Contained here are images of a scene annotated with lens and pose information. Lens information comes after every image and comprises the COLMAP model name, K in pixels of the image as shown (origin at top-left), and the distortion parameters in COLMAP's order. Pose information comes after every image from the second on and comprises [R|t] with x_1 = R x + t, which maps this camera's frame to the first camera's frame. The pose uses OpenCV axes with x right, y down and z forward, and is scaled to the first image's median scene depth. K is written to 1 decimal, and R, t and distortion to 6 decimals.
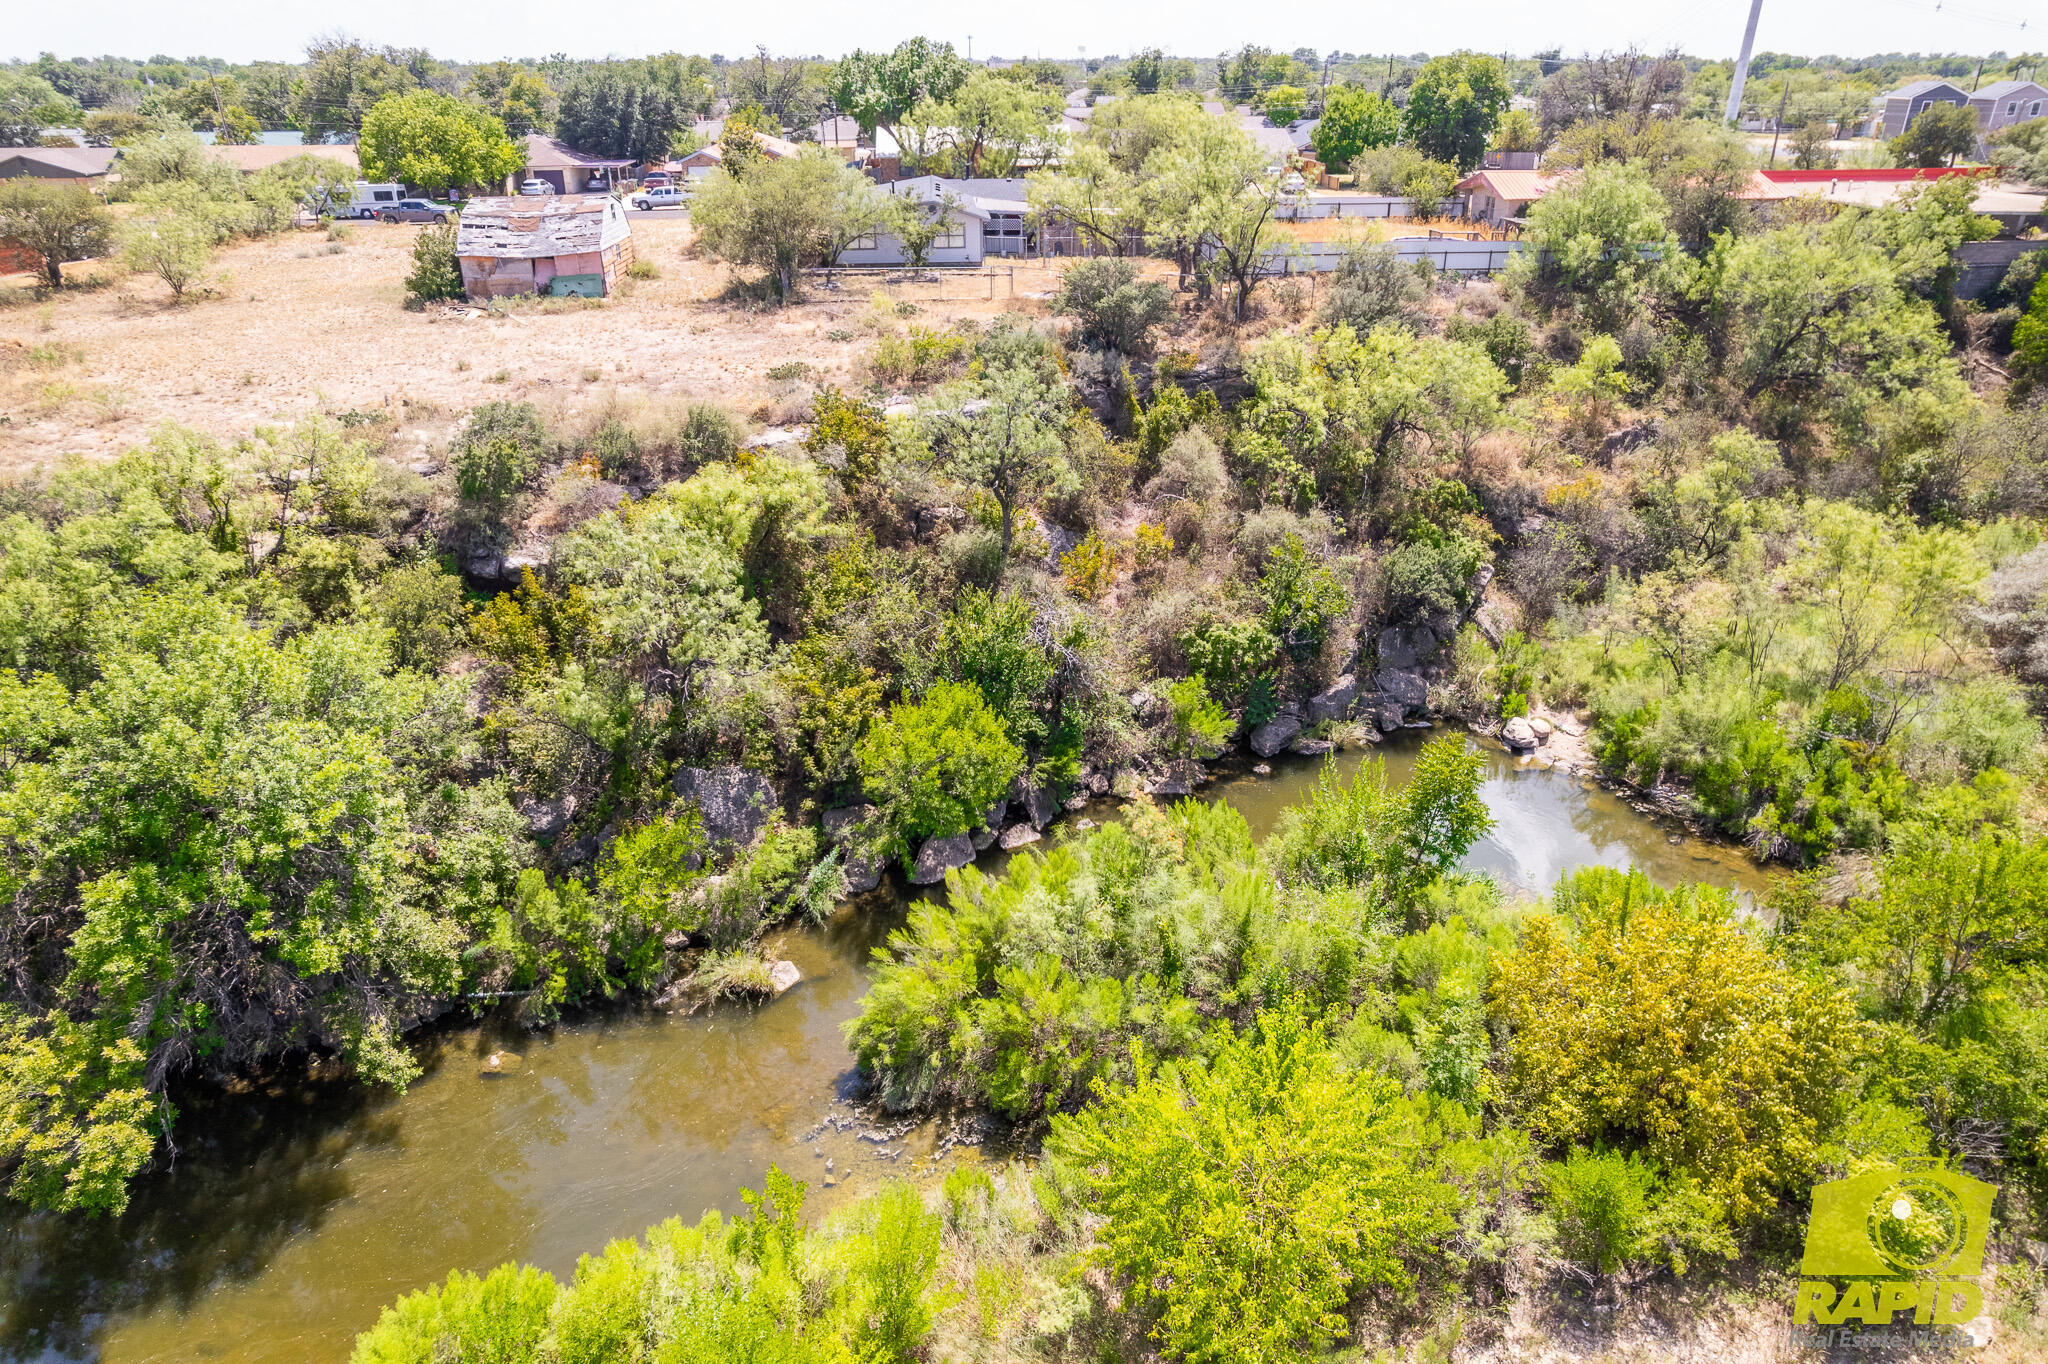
lens RADIAL K [[1320.8, 0, 1024.0], [0, 1320.8, 682.0], [0, 0, 1]] dist [-0.073057, 0.075692]
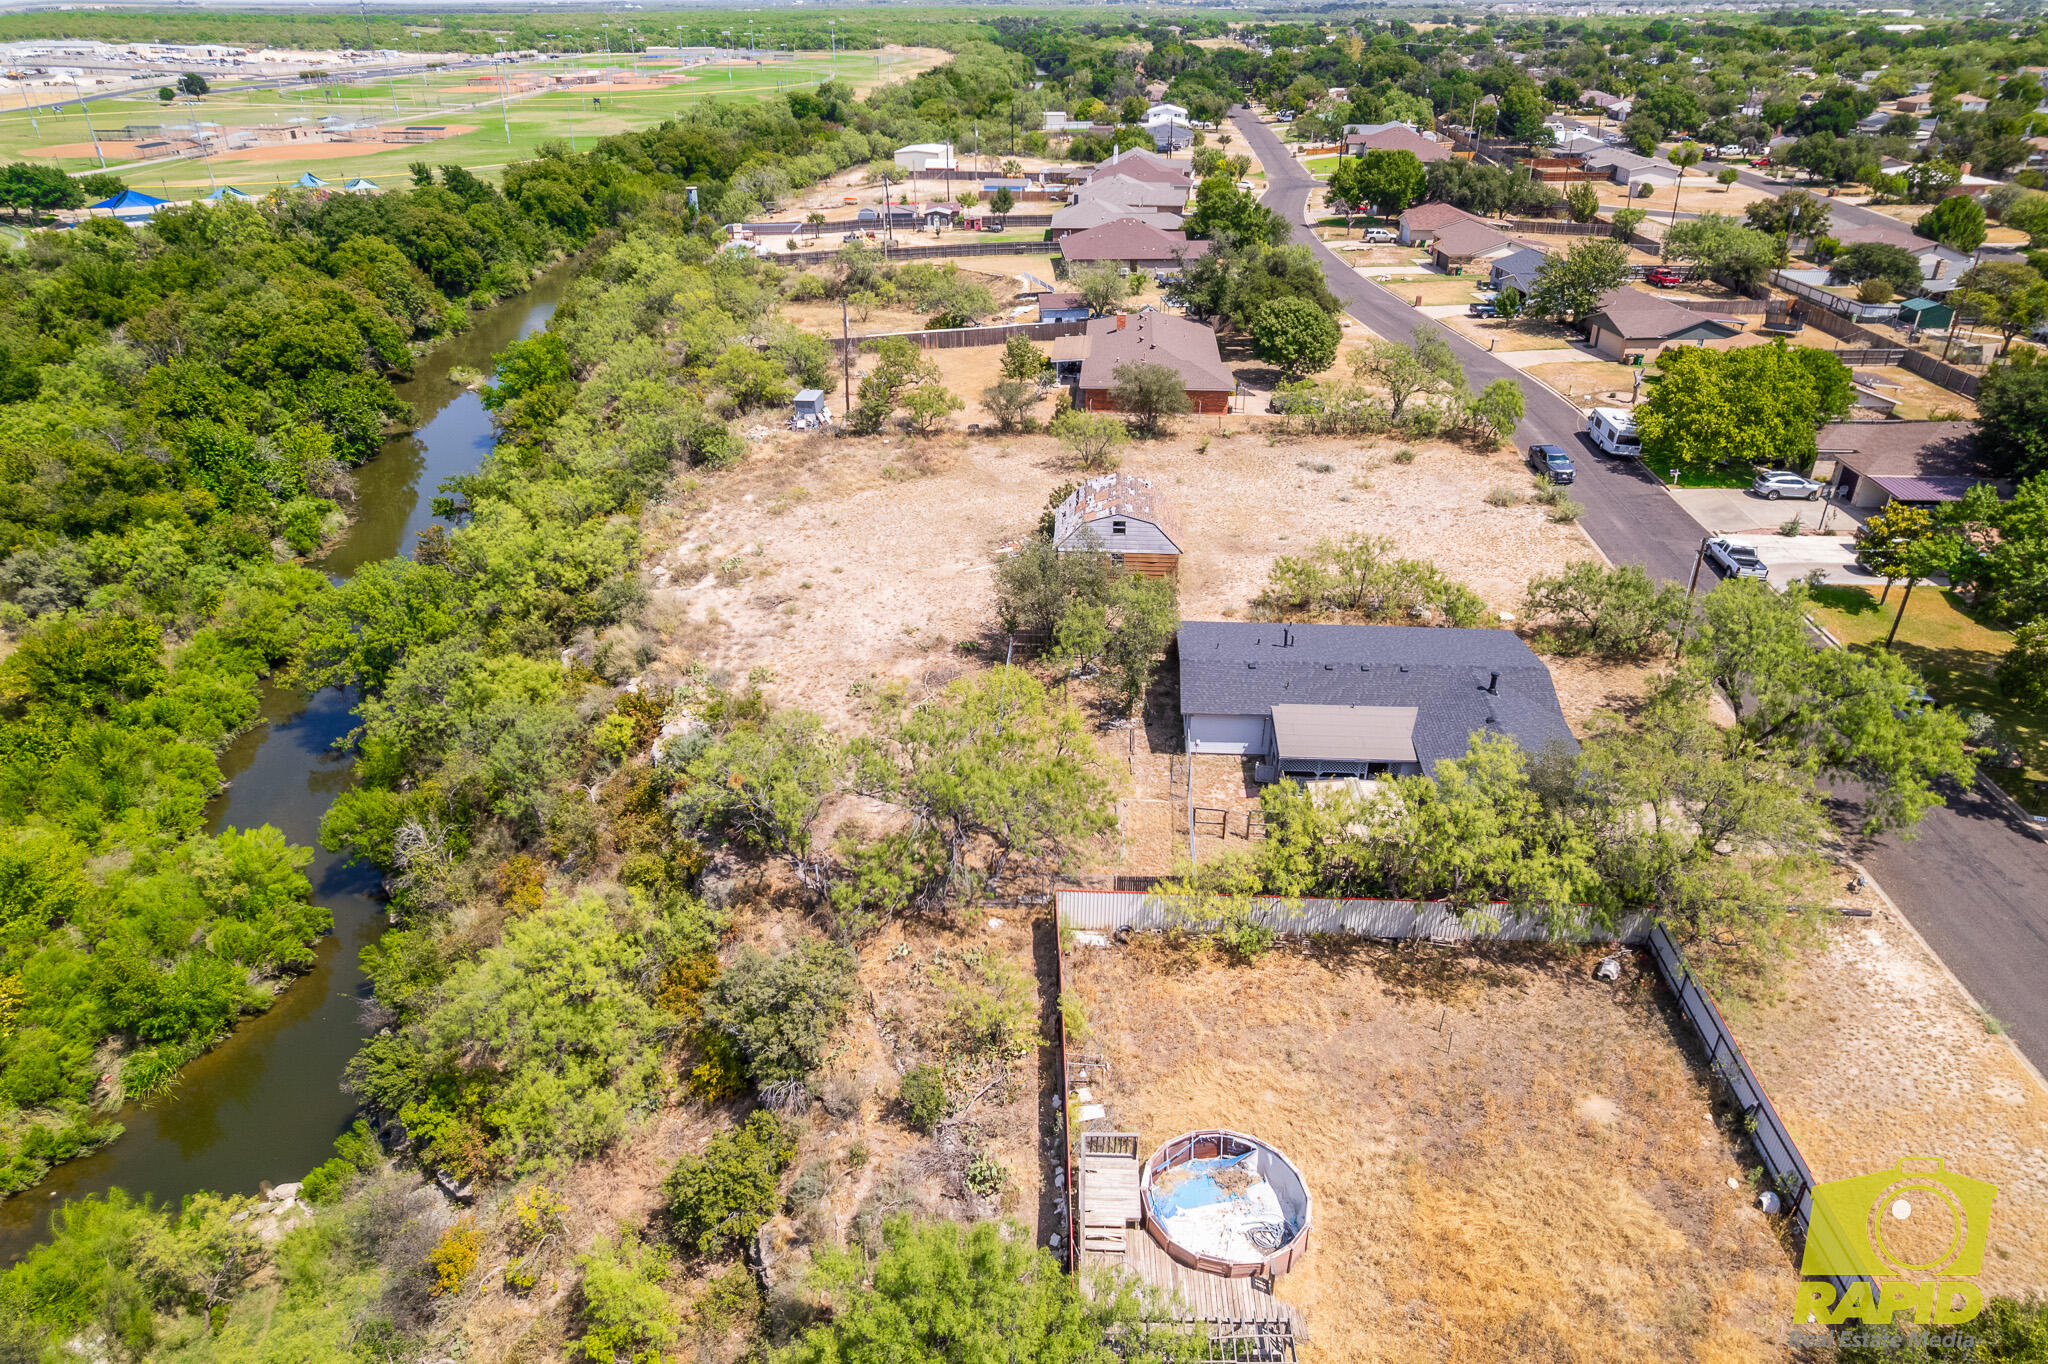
lens RADIAL K [[1320.8, 0, 1024.0], [0, 1320.8, 682.0], [0, 0, 1]] dist [-0.073057, 0.075692]
pose [[-0.126659, 0.470230, -0.873408, 1.141217], [-0.421865, 0.771366, 0.476470, -1.169488], [0.897768, 0.428810, 0.100673, 1.328630]]
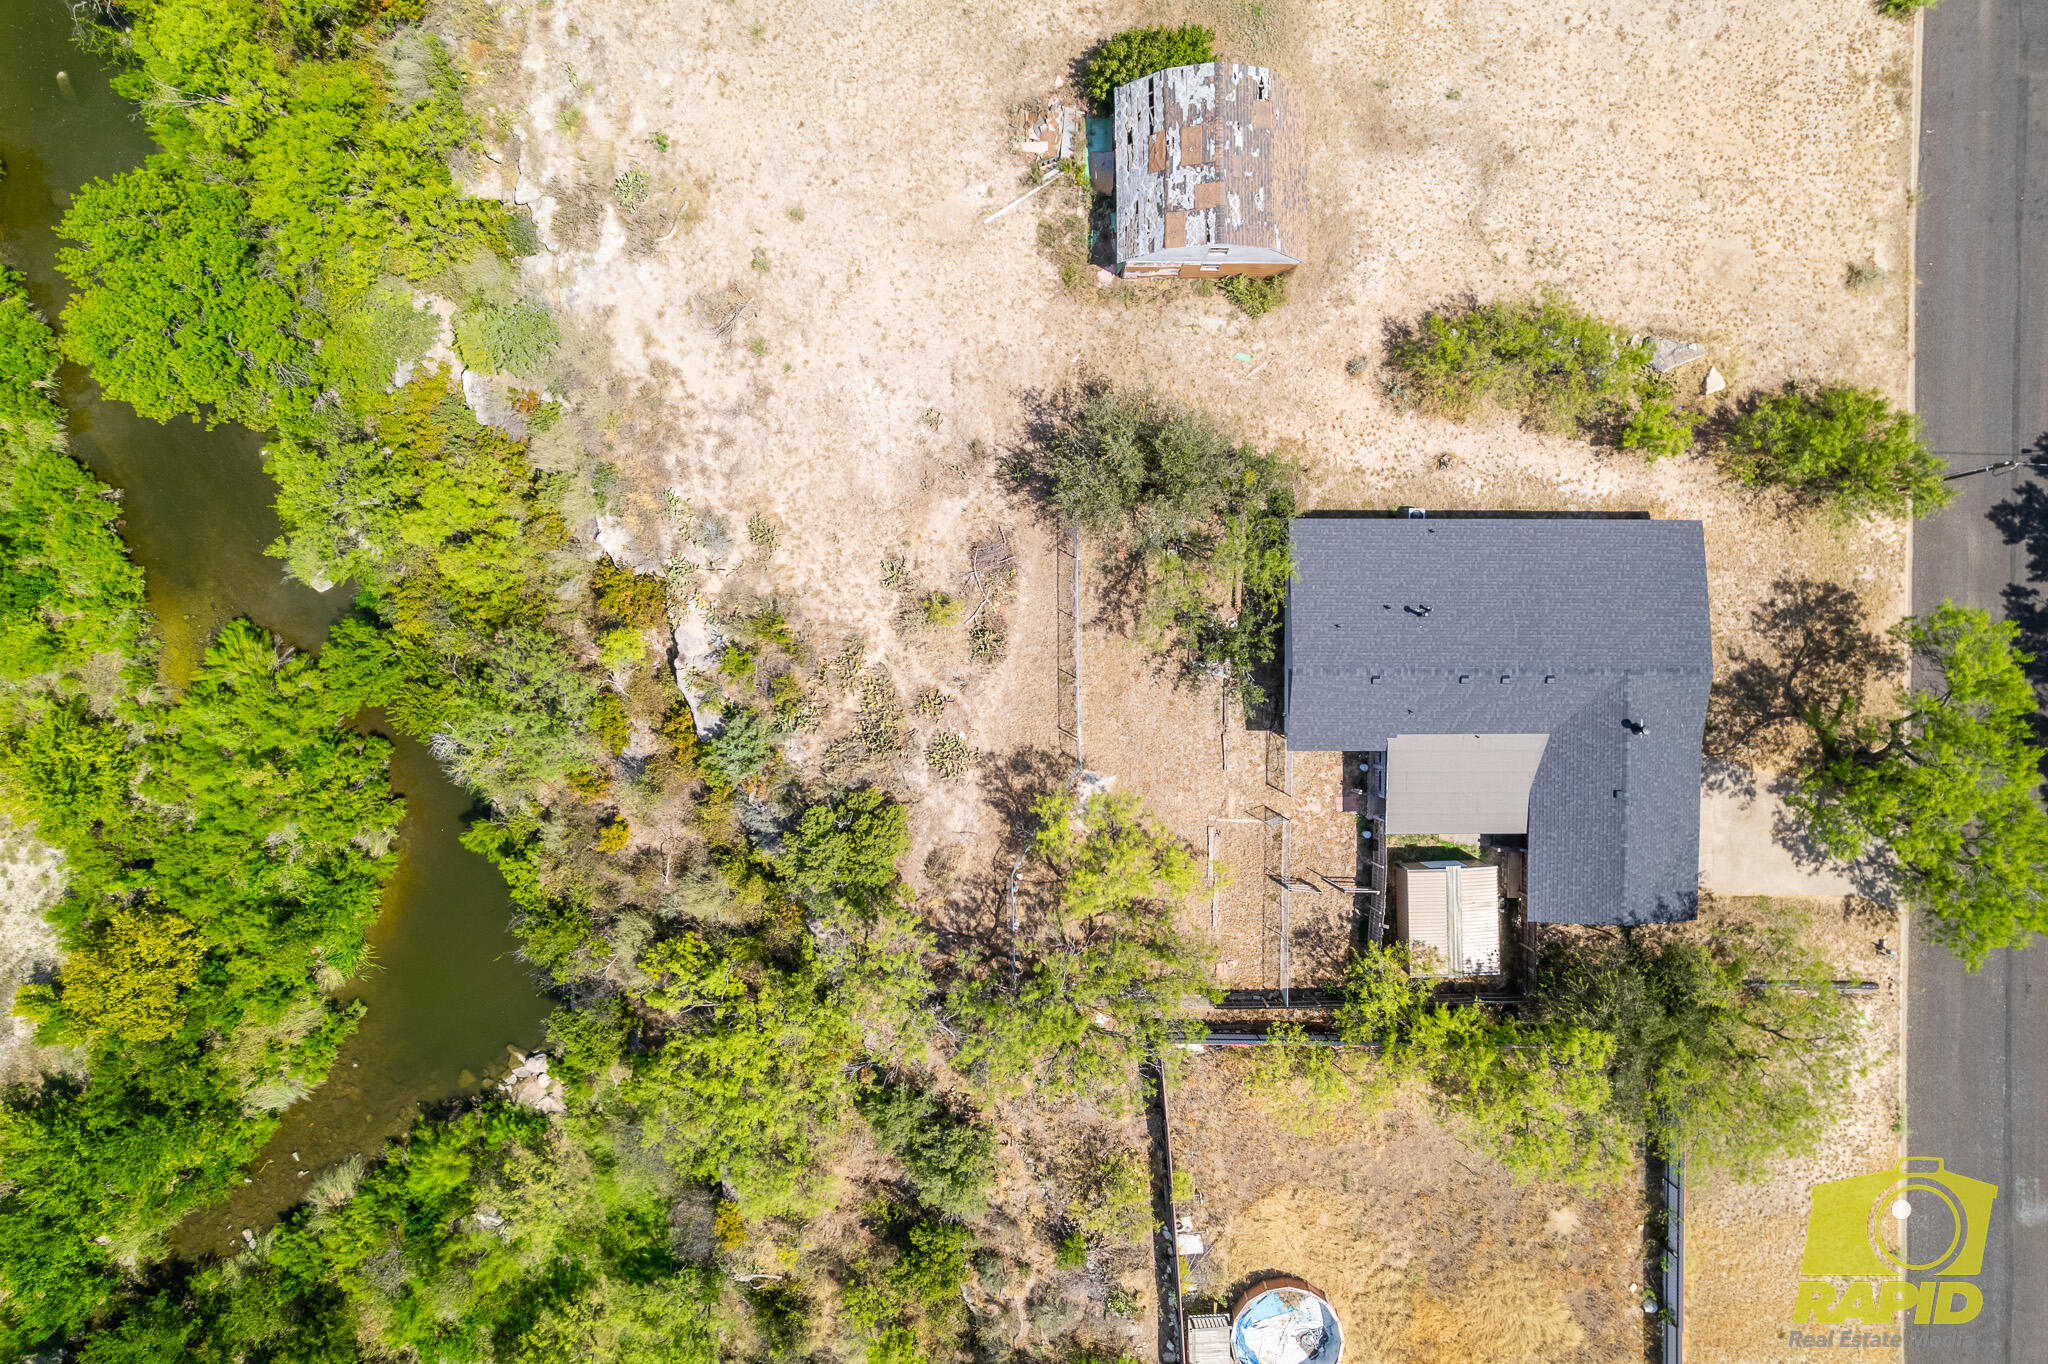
lens RADIAL K [[1320.8, 0, 1024.0], [0, 1320.8, 682.0], [0, 0, 1]] dist [-0.073057, 0.075692]
pose [[-0.054008, 0.997987, 0.033232, -0.125526], [-0.428383, -0.053220, 0.902029, -1.555440], [0.901982, 0.034481, 0.430395, 0.881703]]
